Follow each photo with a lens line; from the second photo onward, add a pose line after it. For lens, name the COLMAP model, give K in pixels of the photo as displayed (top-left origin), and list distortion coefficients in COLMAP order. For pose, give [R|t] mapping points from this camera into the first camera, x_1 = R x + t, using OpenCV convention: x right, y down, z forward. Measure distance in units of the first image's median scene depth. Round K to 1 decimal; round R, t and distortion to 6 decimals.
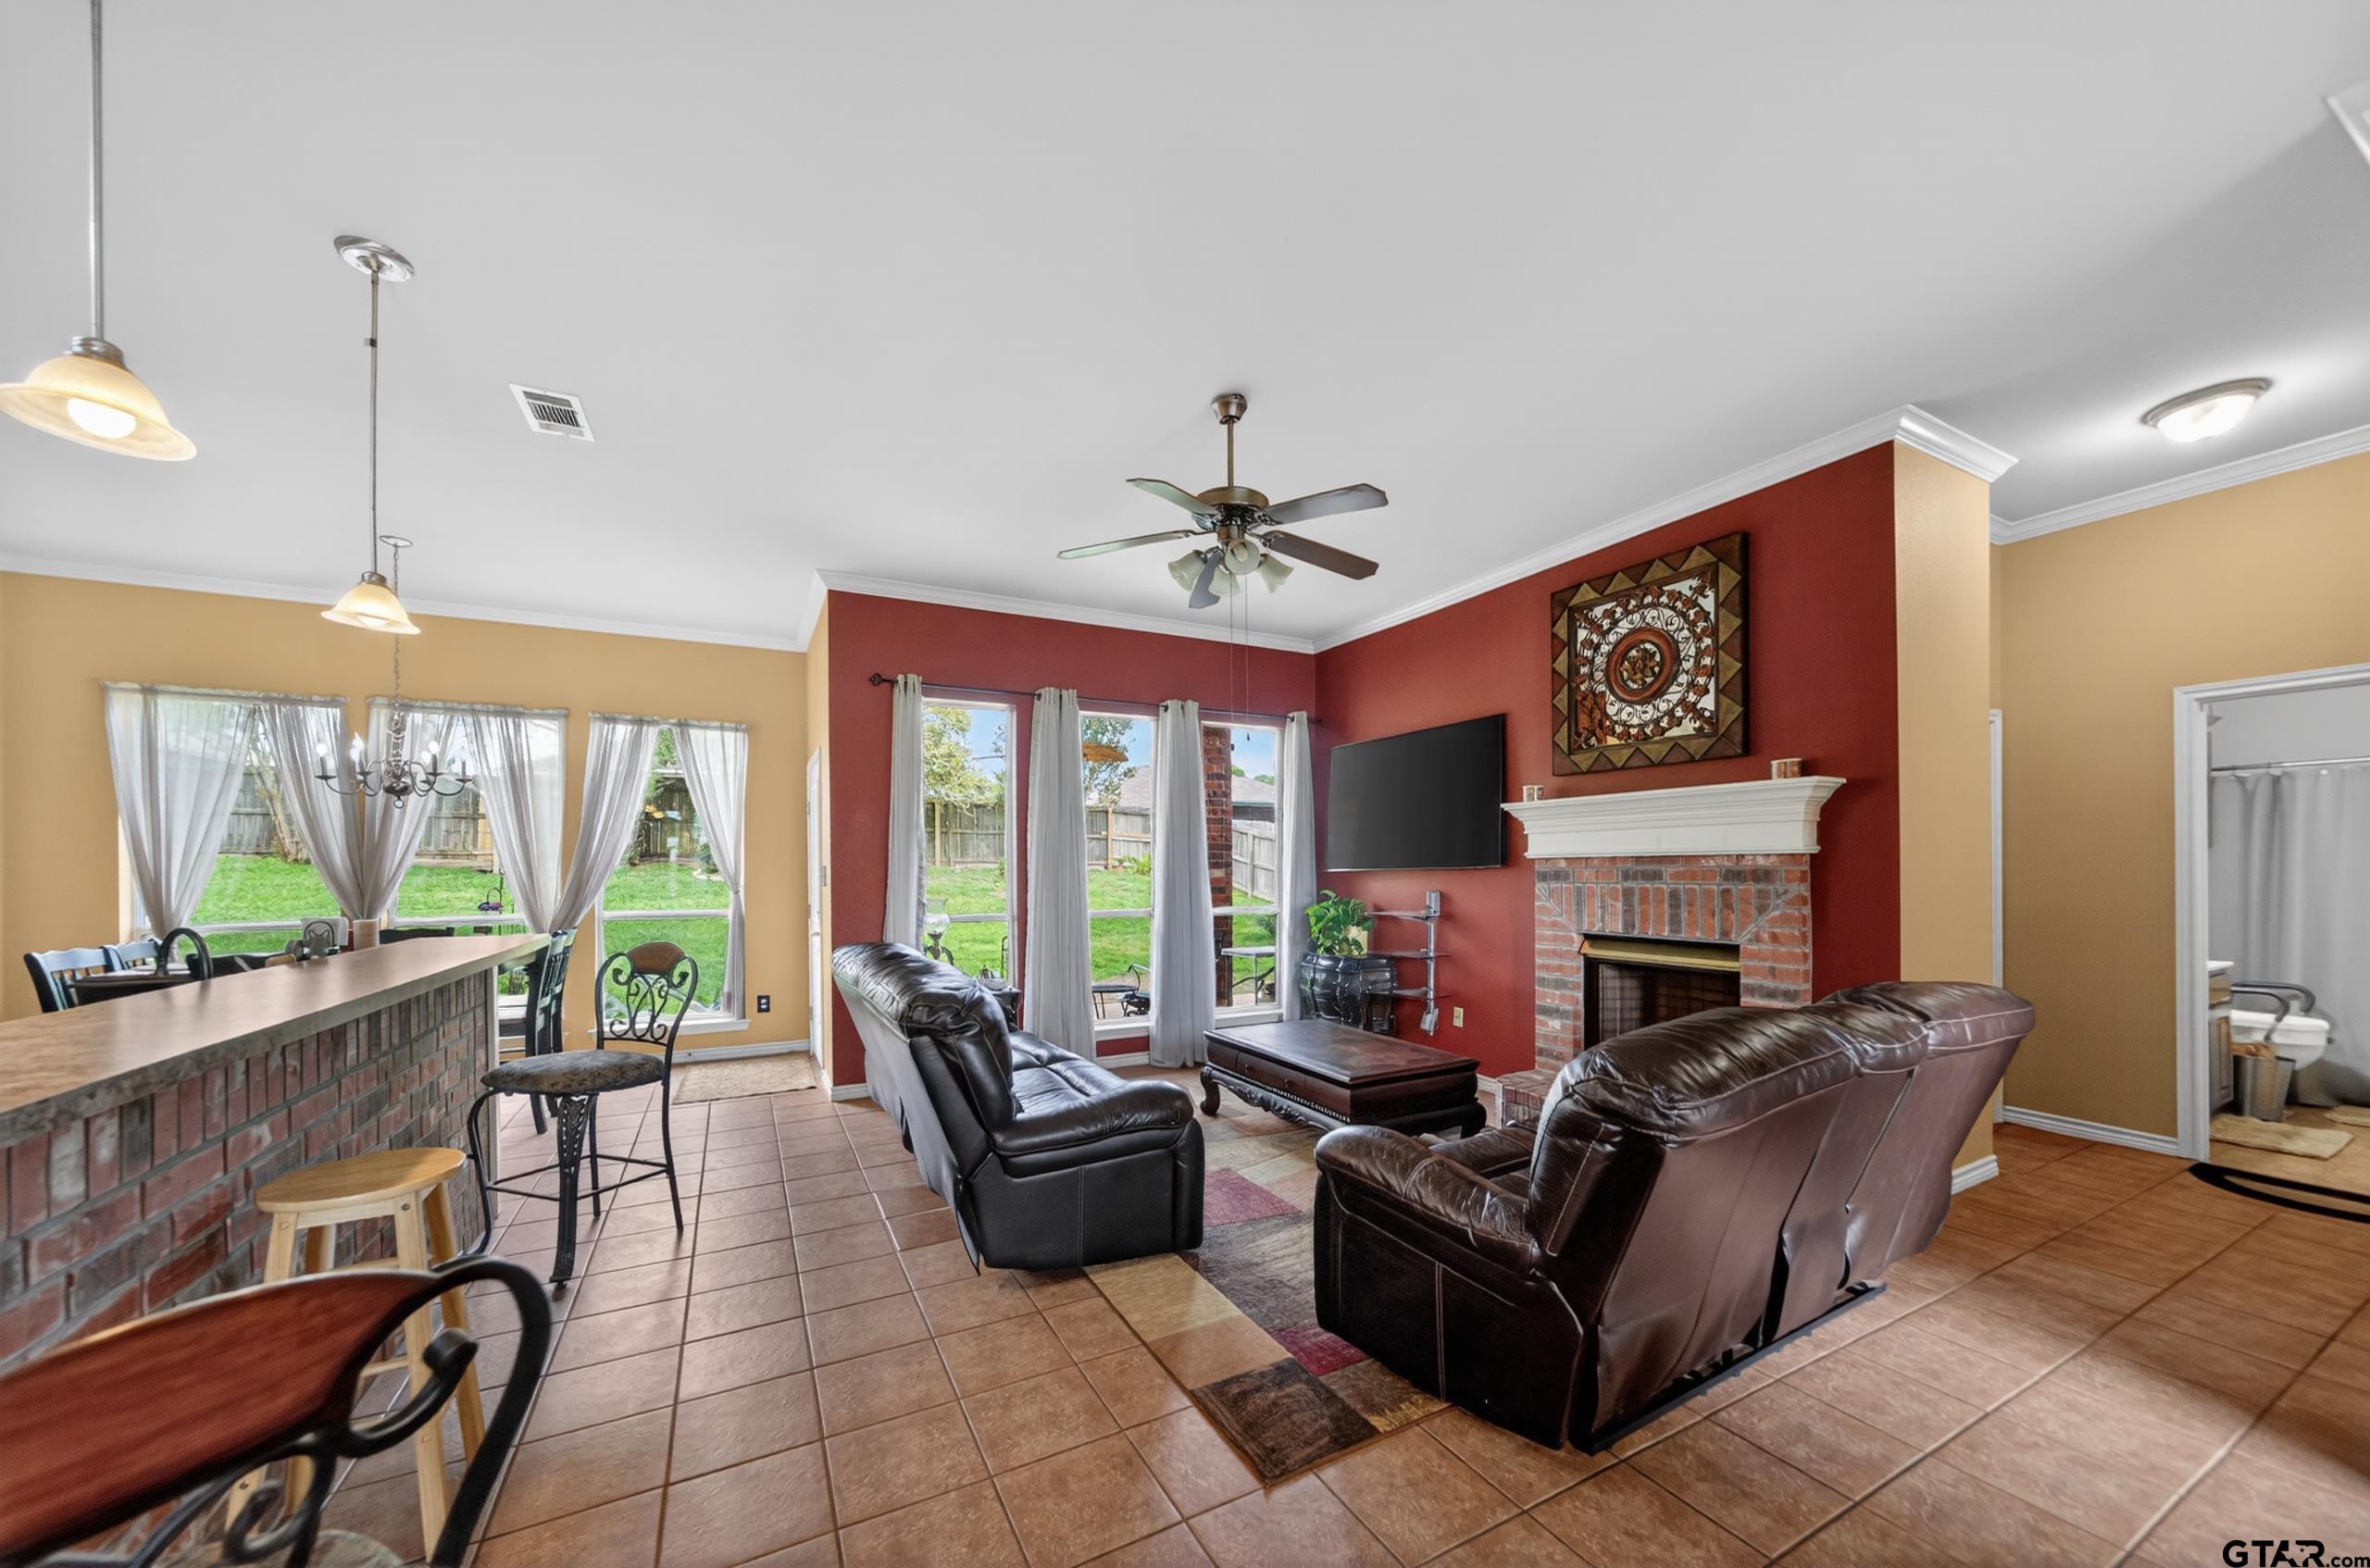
lens RADIAL K [[845.4, 0, 1185.6], [0, 845.4, 869.5], [0, 0, 1]] dist [-0.000190, 0.000179]
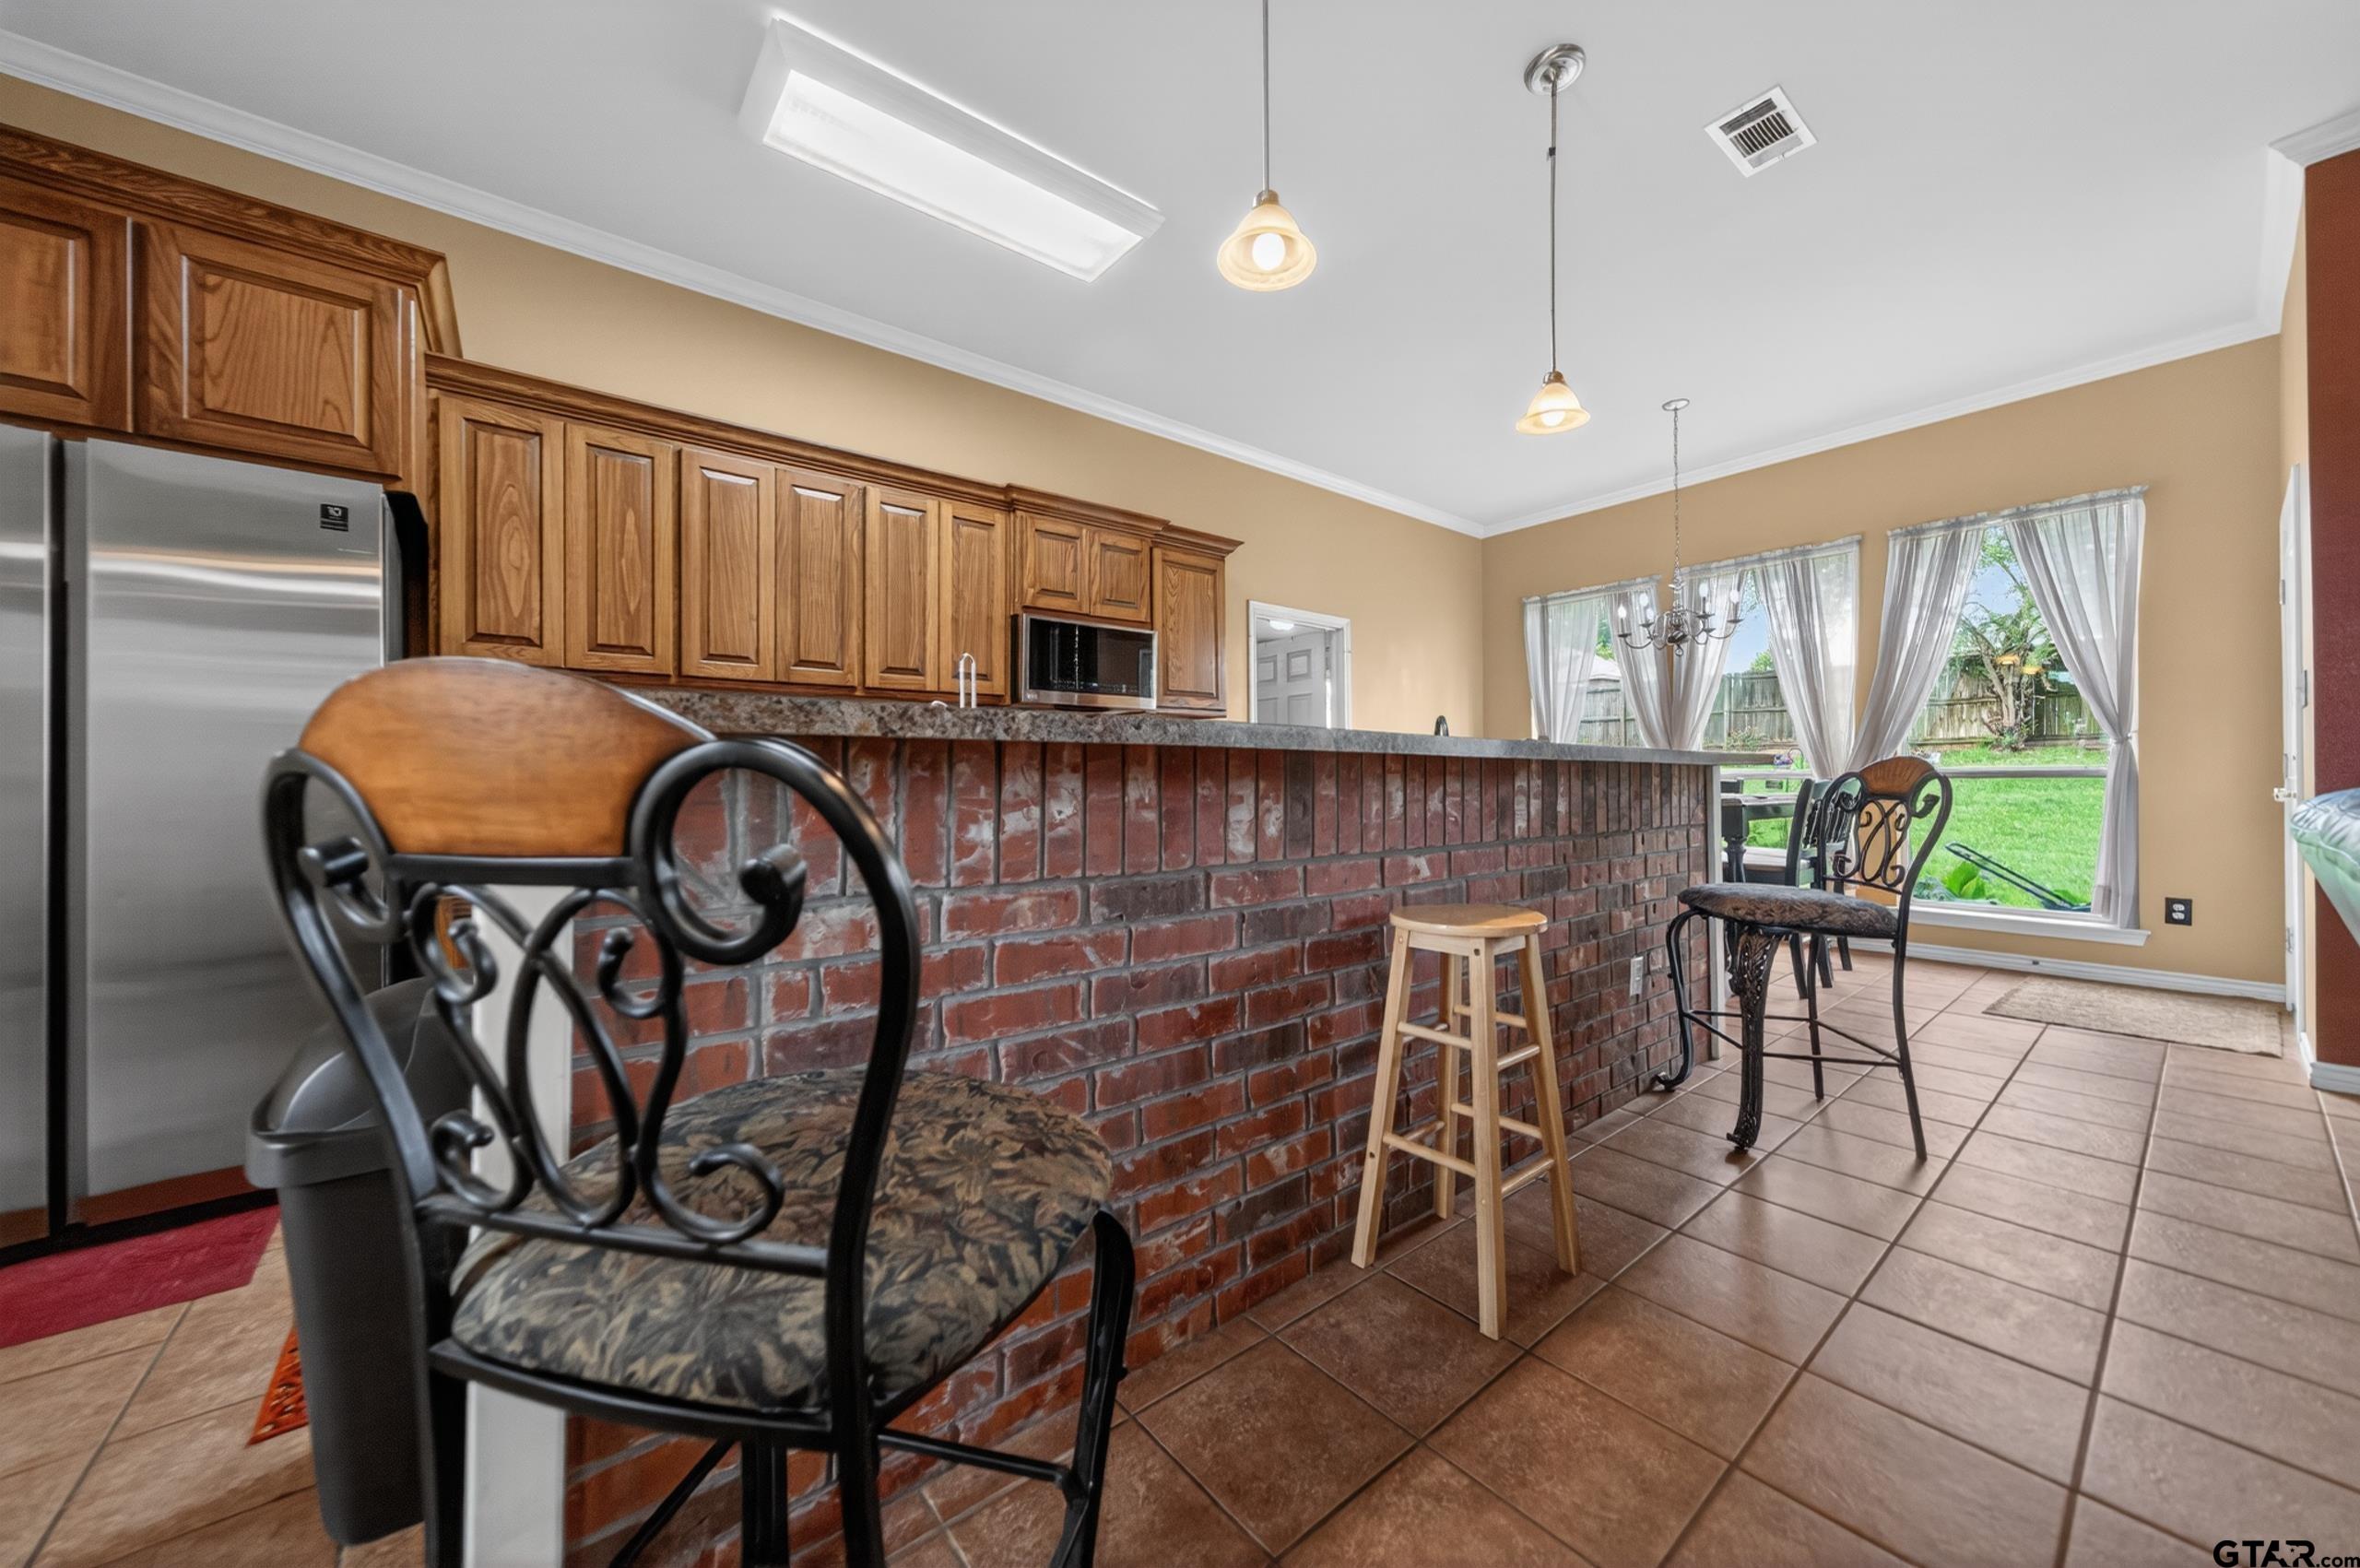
lens RADIAL K [[830.4, 0, 1174.0], [0, 830.4, 780.8], [0, 0, 1]] dist [0.000086, 0.000008]
pose [[0.182868, 0.002099, -0.983135, -0.022469], [0.005376, 0.999981, 0.003135, 0.078603], [0.983123, -0.005858, 0.182853, 0.192065]]
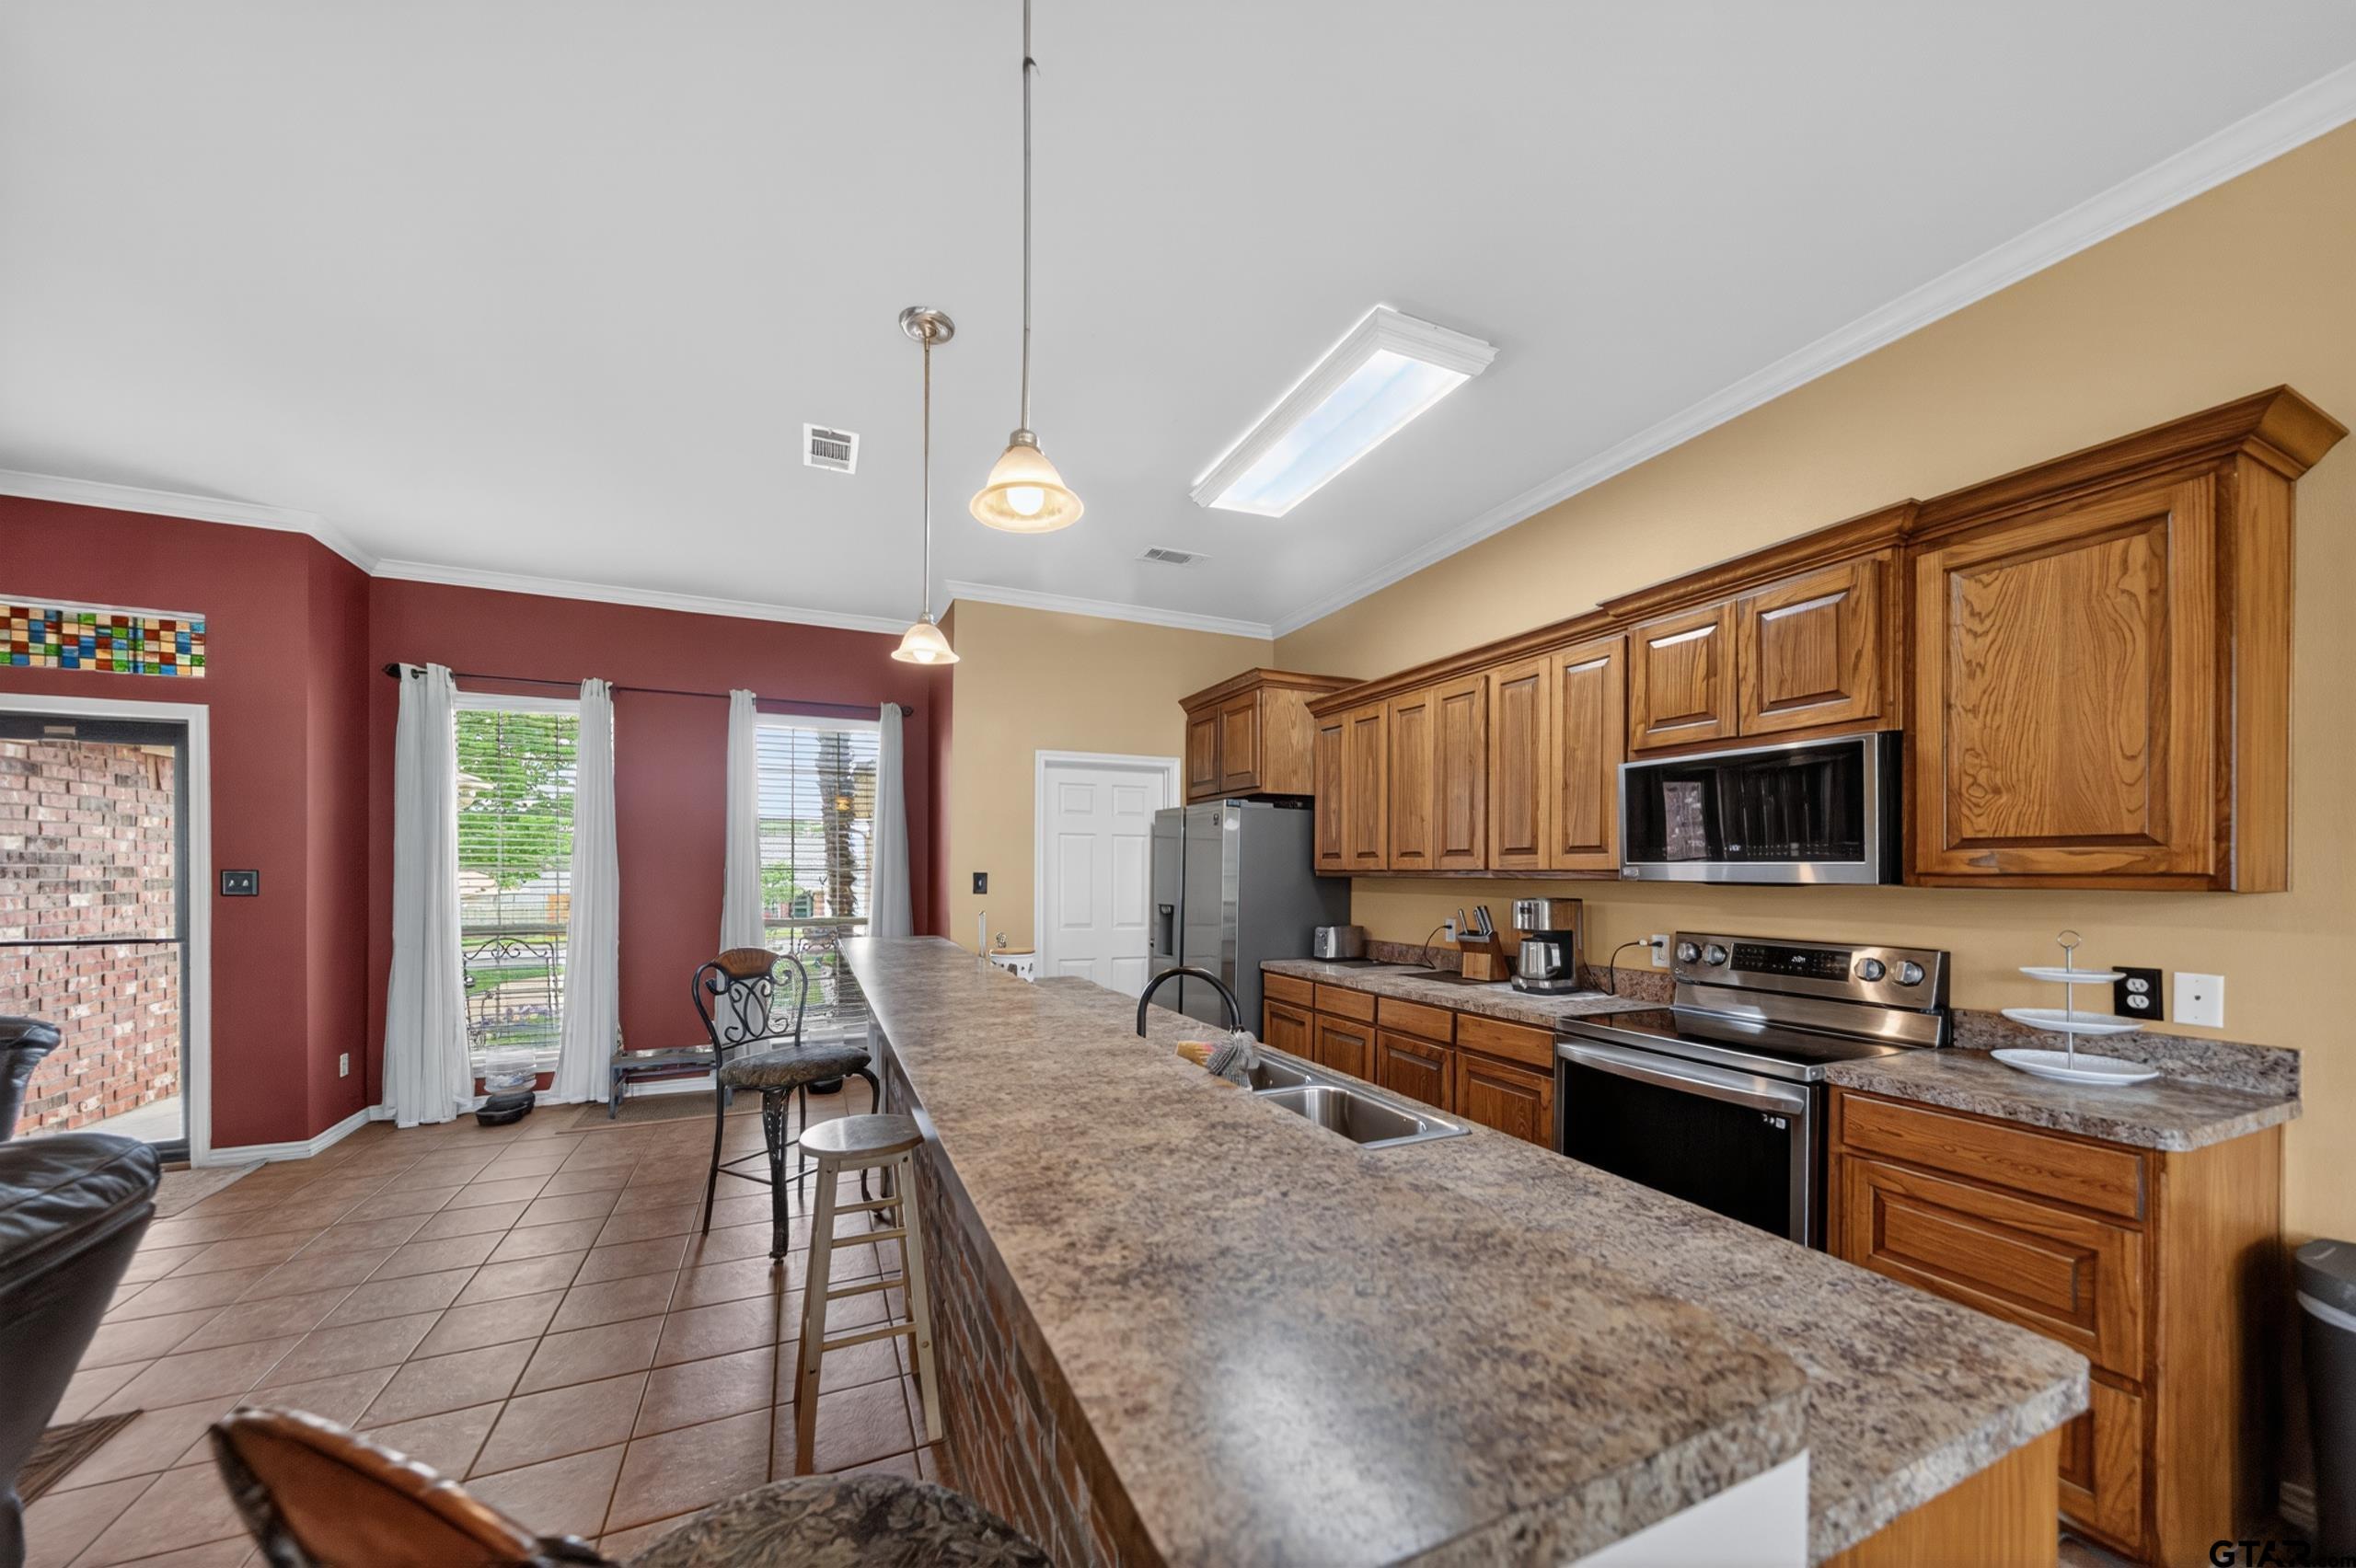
lens RADIAL K [[840.4, 0, 1178.6], [0, 840.4, 869.0], [0, 0, 1]] dist [-0.000190, 0.000179]
pose [[-0.998302, 0.001332, 0.058234, -0.605825], [0.001228, 0.999998, -0.001823, -0.011820], [-0.058236, -0.001748, -0.998301, 0.899384]]
